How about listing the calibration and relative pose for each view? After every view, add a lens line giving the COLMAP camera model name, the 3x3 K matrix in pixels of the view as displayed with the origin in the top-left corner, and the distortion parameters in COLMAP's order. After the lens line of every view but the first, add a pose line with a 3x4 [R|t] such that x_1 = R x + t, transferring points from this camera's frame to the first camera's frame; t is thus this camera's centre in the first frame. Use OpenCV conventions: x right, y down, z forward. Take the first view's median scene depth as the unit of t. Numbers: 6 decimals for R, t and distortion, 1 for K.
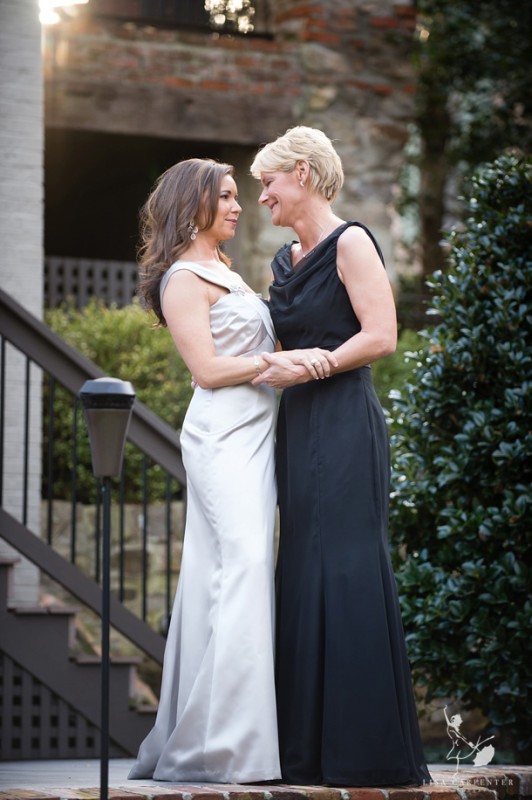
lens RADIAL K [[3422.4, 0, 266.6], [0, 3422.4, 397.1], [0, 0, 1]] dist [1.192075, 0.000000]
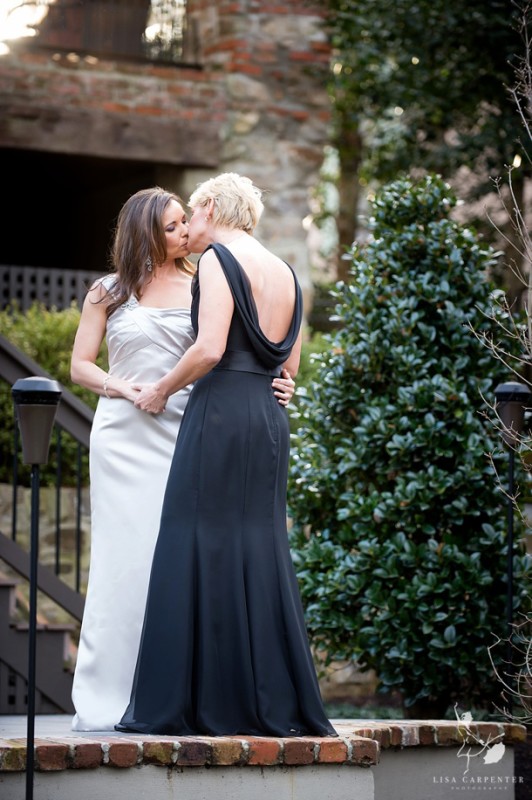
lens RADIAL K [[3123.2, 0, 261.4], [0, 3123.2, 399.7], [0, 0, 1]] dist [0.804120, 0.000000]
pose [[0.999806, 0.007327, 0.018301, 0.005614], [-0.007386, 0.999968, 0.003153, -0.001183], [-0.018278, -0.003288, 0.999828, -0.020838]]
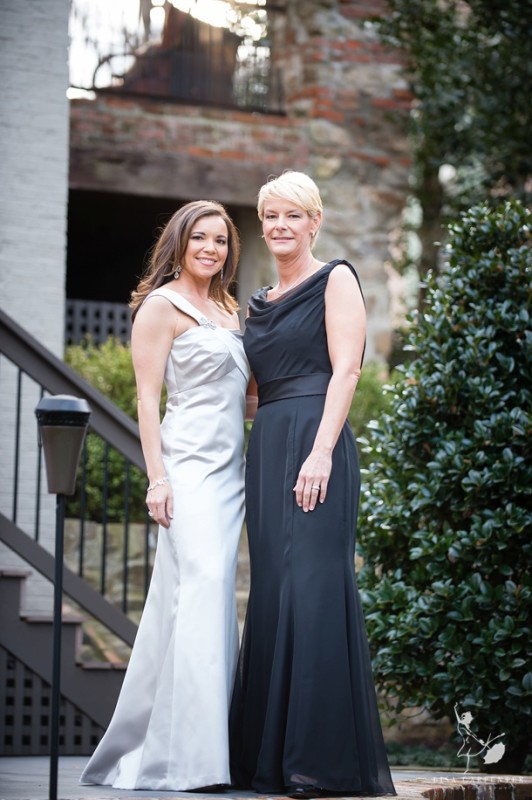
lens RADIAL K [[2865.0, 0, 267.8], [0, 2865.0, 393.9], [0, 0, 1]] dist [0.479757, 0.000000]
pose [[0.999831, 0.014219, -0.011663, 0.014583], [-0.014393, 0.999784, -0.014969, 0.003534], [0.011448, 0.015135, 0.999820, 0.101465]]
